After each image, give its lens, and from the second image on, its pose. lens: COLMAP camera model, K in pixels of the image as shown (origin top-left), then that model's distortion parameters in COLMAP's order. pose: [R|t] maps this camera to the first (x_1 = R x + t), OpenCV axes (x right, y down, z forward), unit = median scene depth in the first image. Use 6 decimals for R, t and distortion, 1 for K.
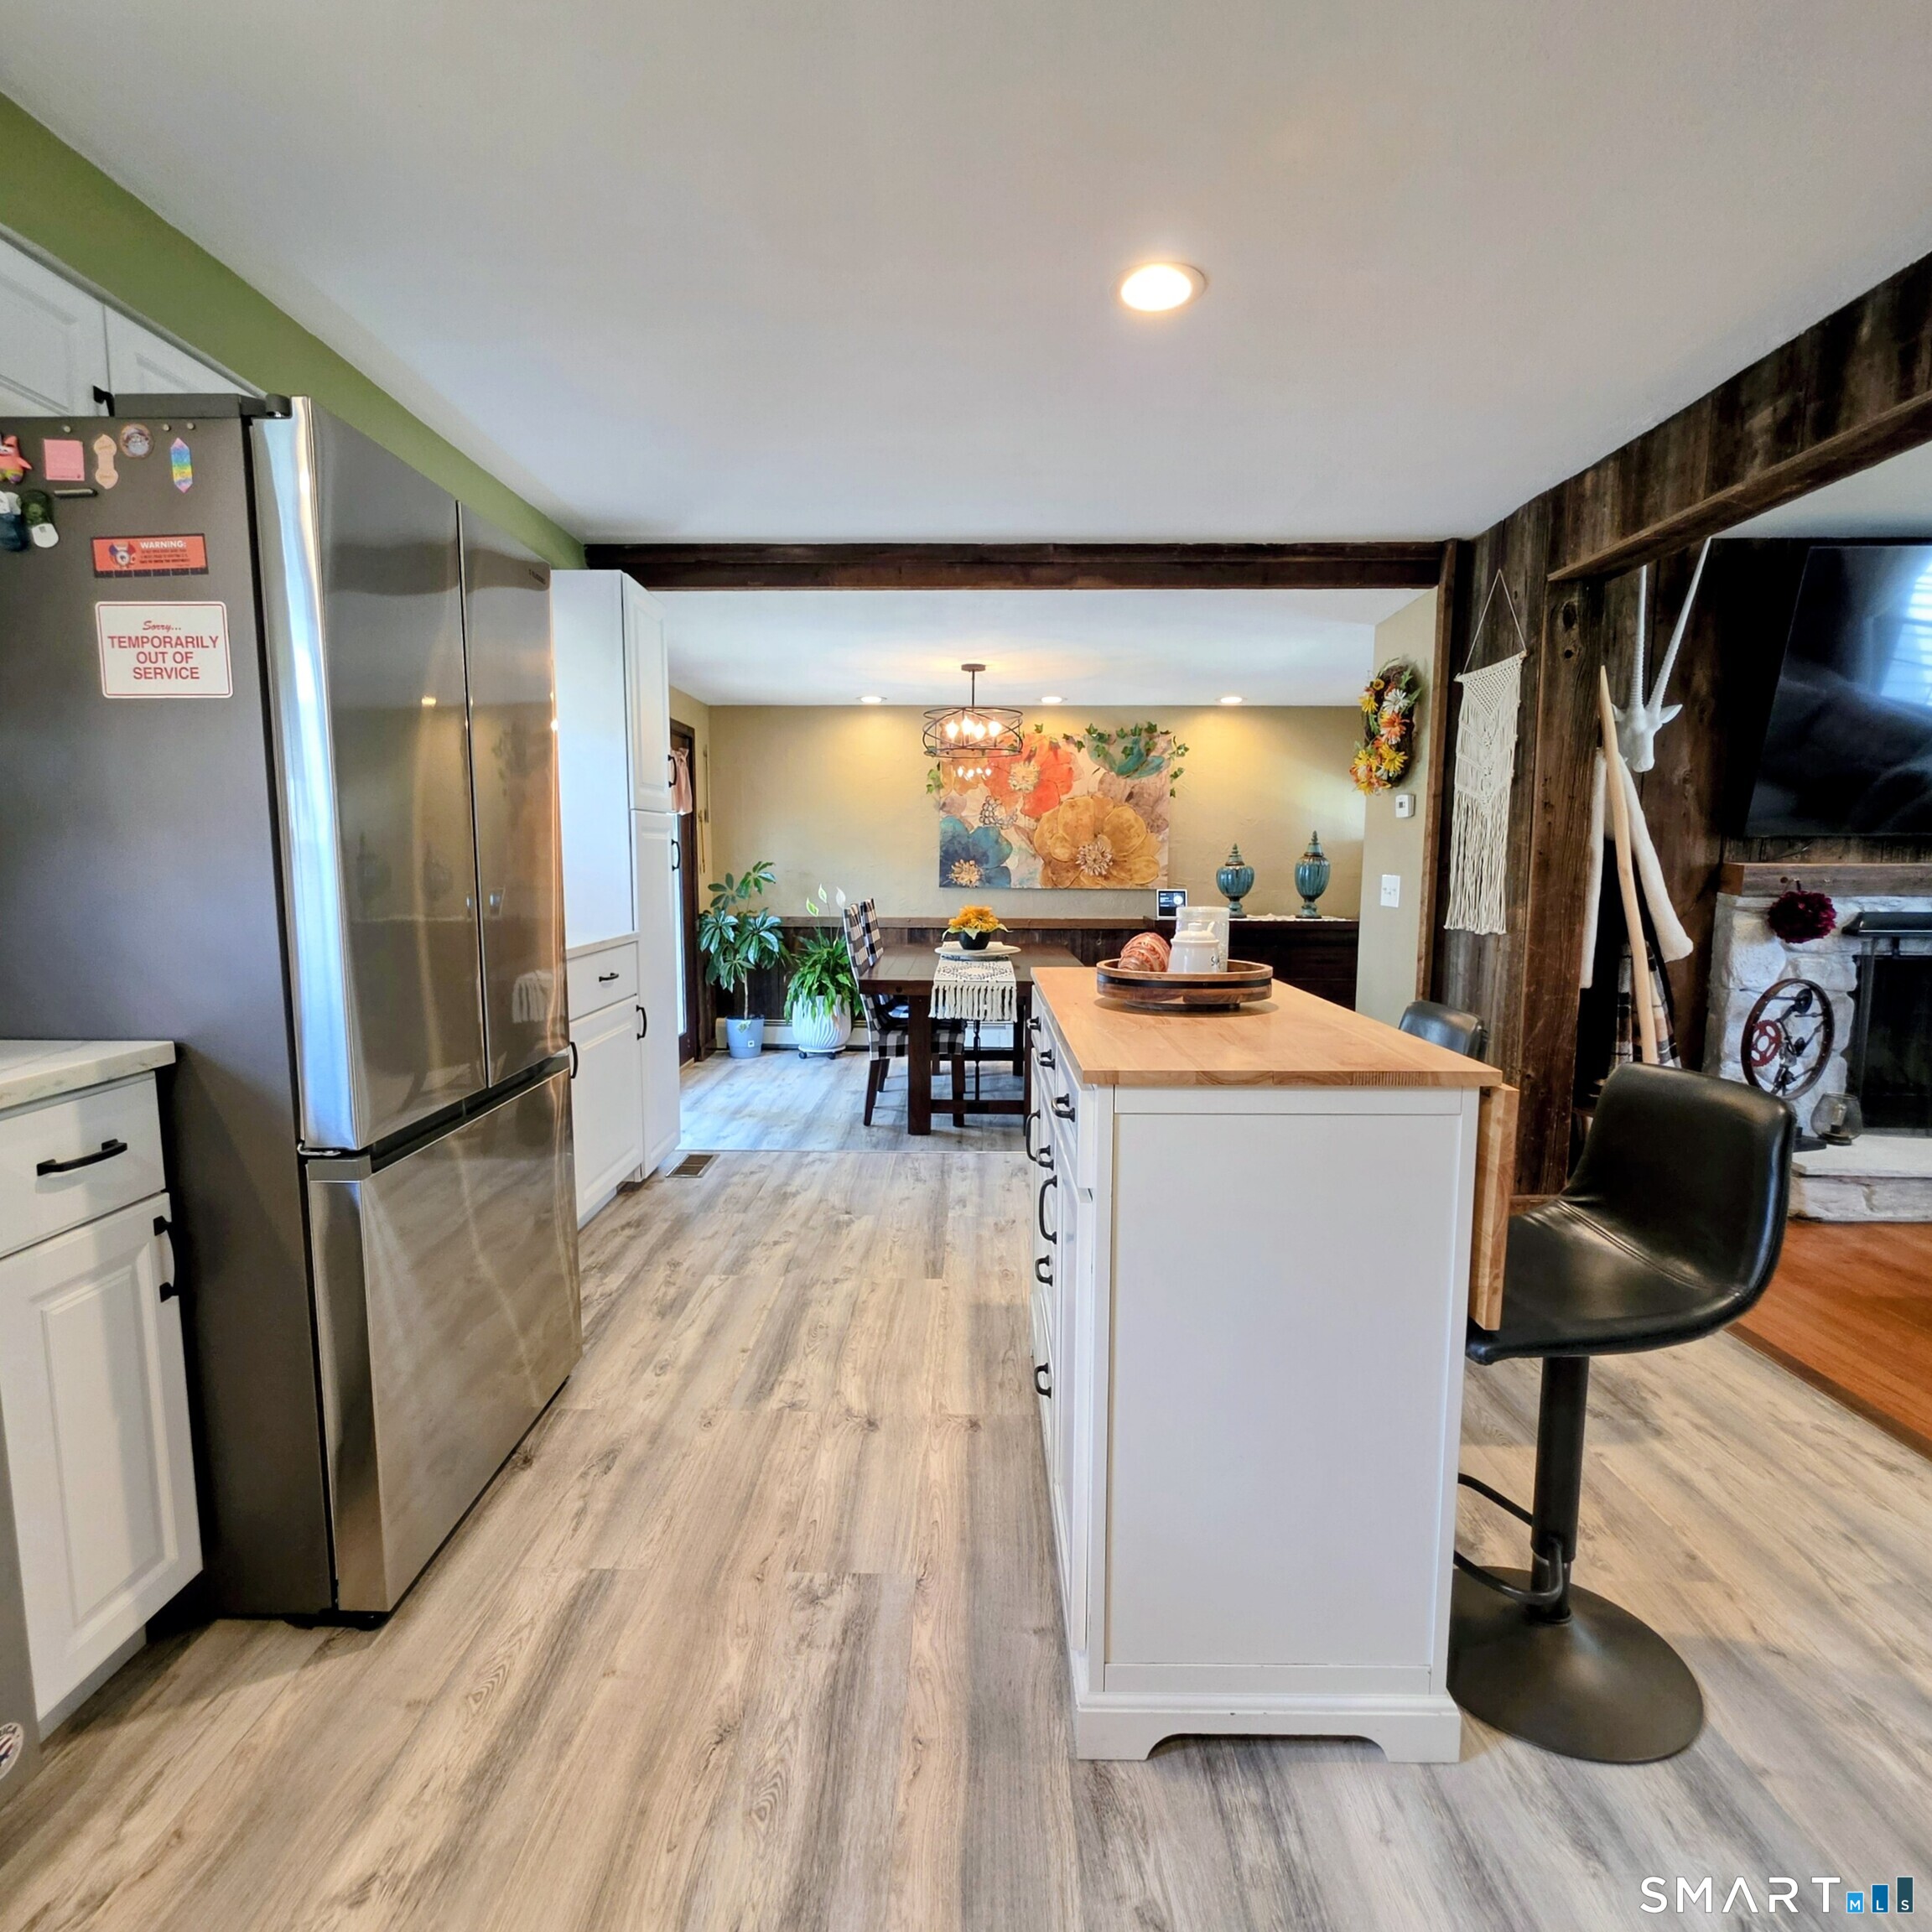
lens RADIAL K [[1059.3, 0, 957.9], [0, 1059.3, 975.5], [0, 0, 1]] dist [-0.011246, 0.004346]
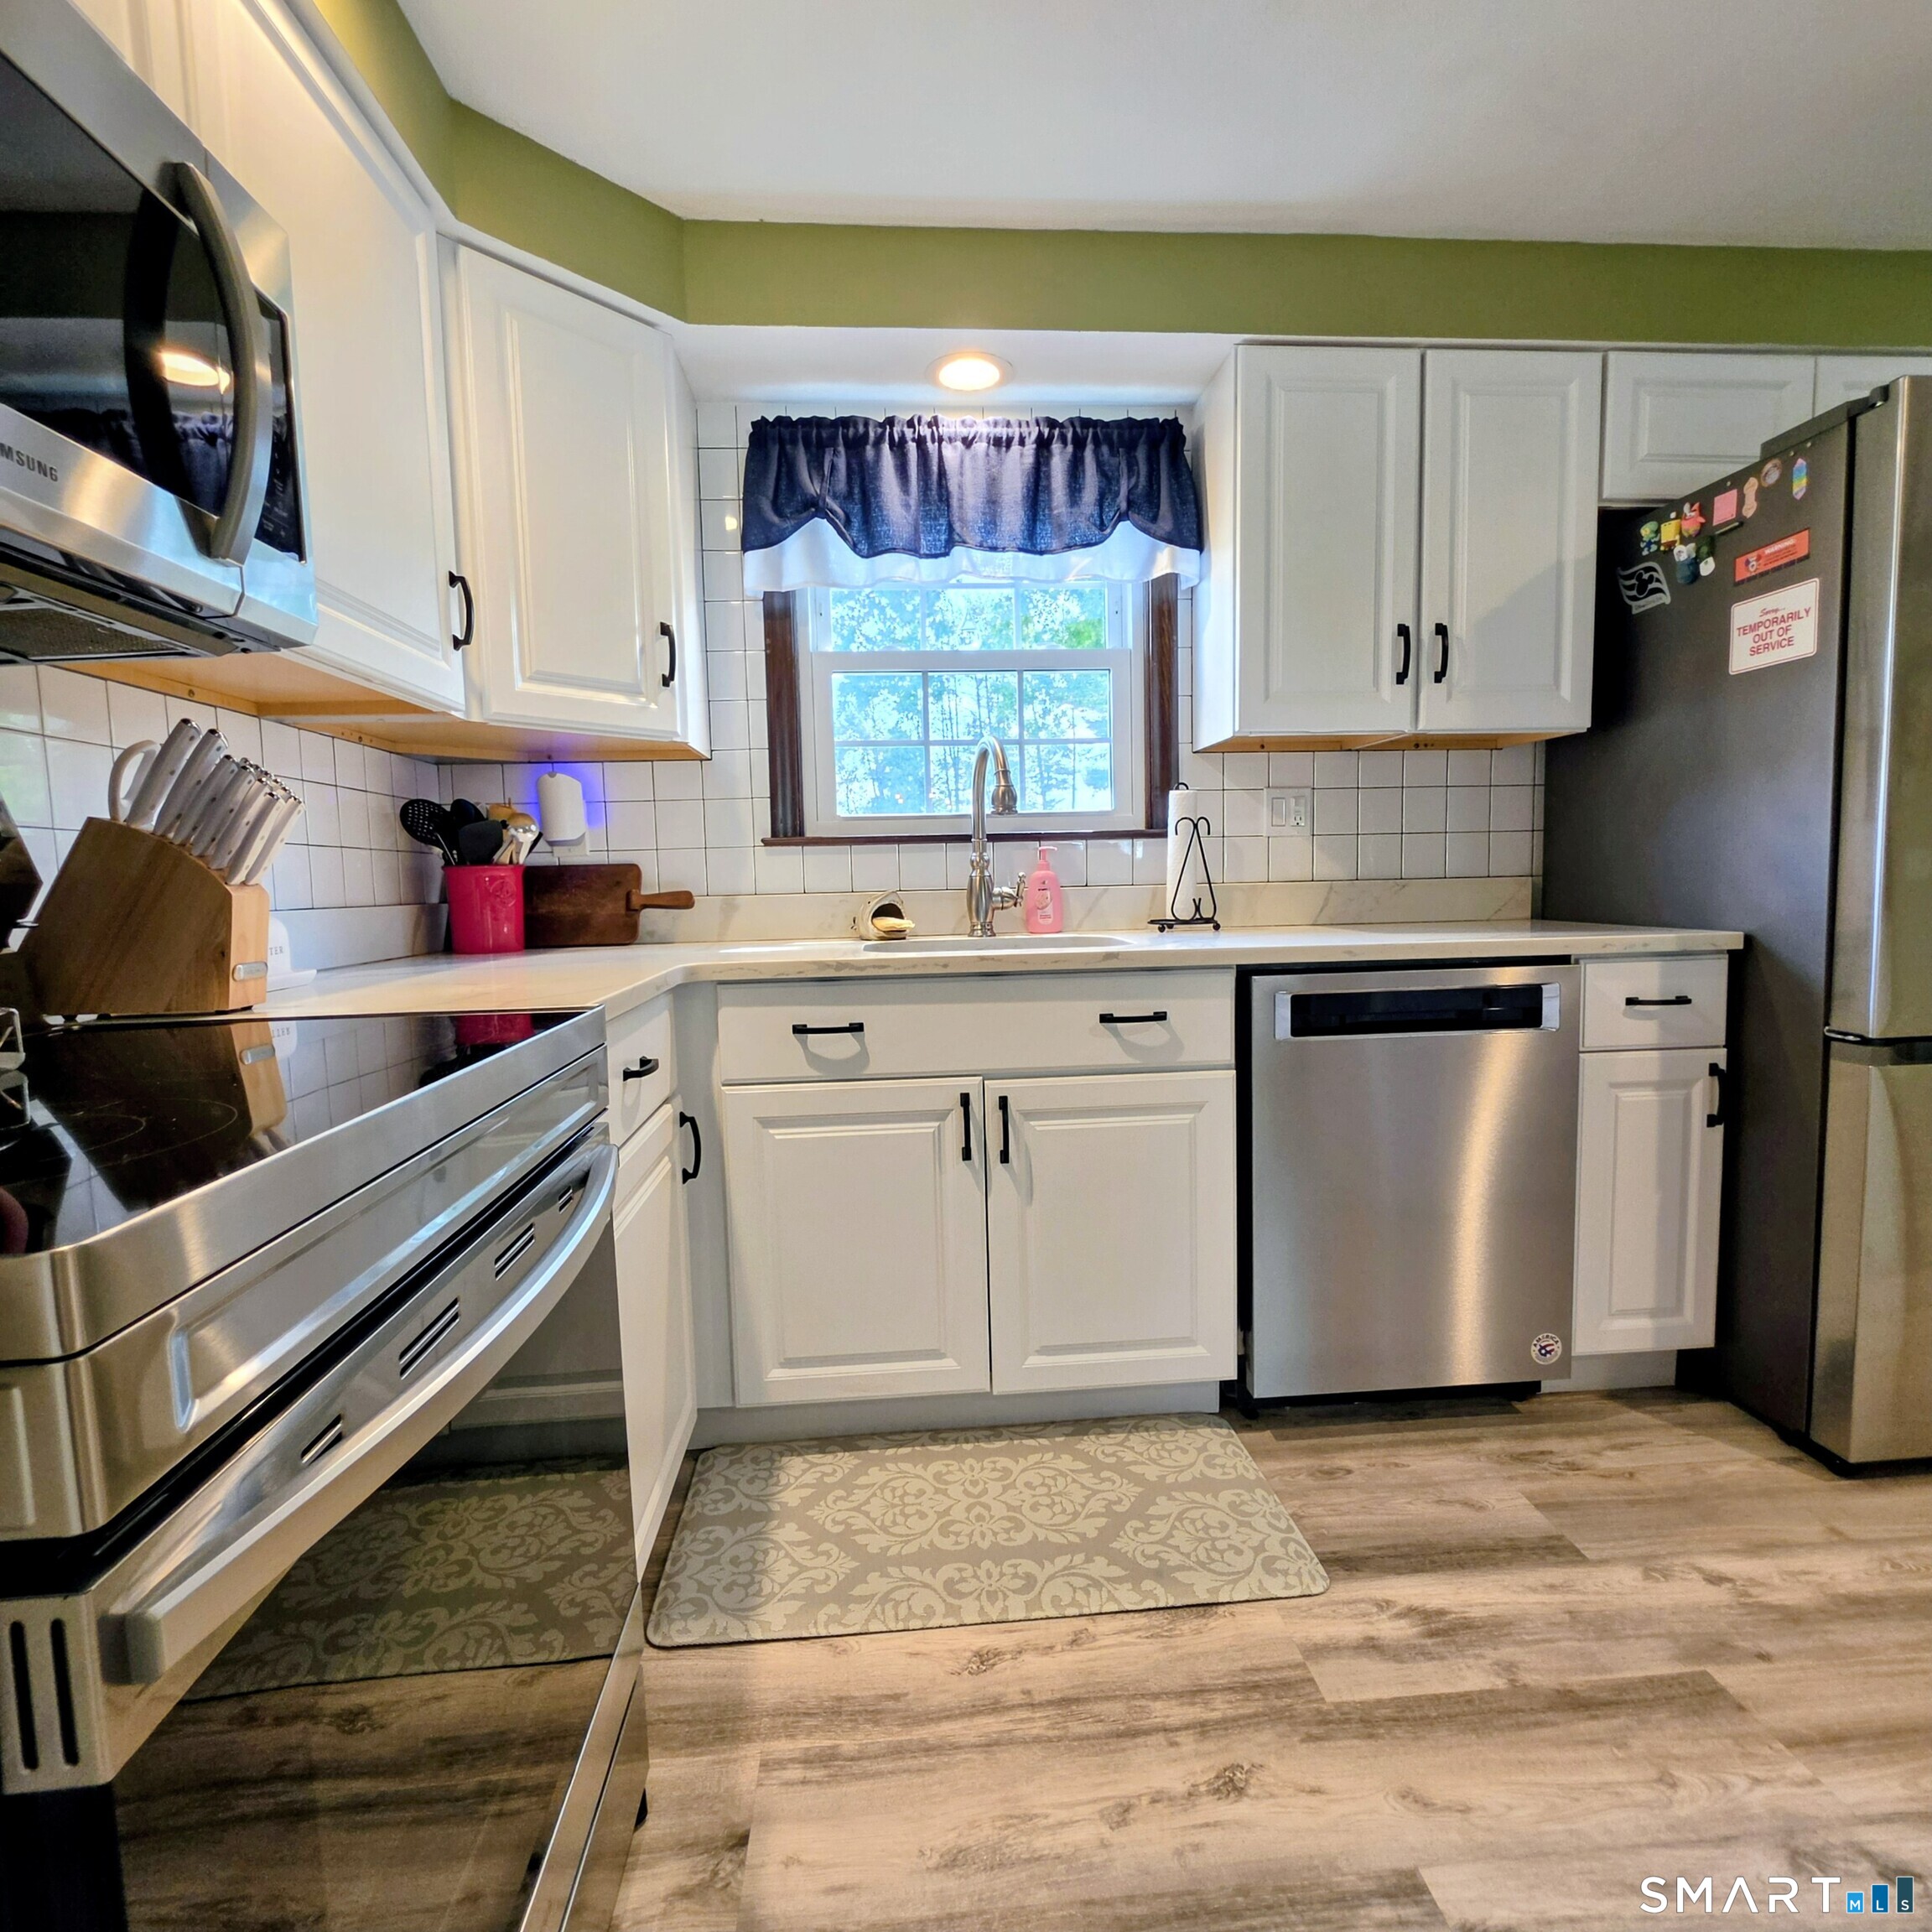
lens RADIAL K [[1059.3, 0, 957.9], [0, 1059.3, 975.5], [0, 0, 1]] dist [-0.011246, 0.004346]
pose [[0.093418, 0.083361, -0.992131, 0.479377], [-0.089979, 0.993118, 0.074972, 0.109470], [0.991553, 0.082267, 0.100276, -0.091961]]
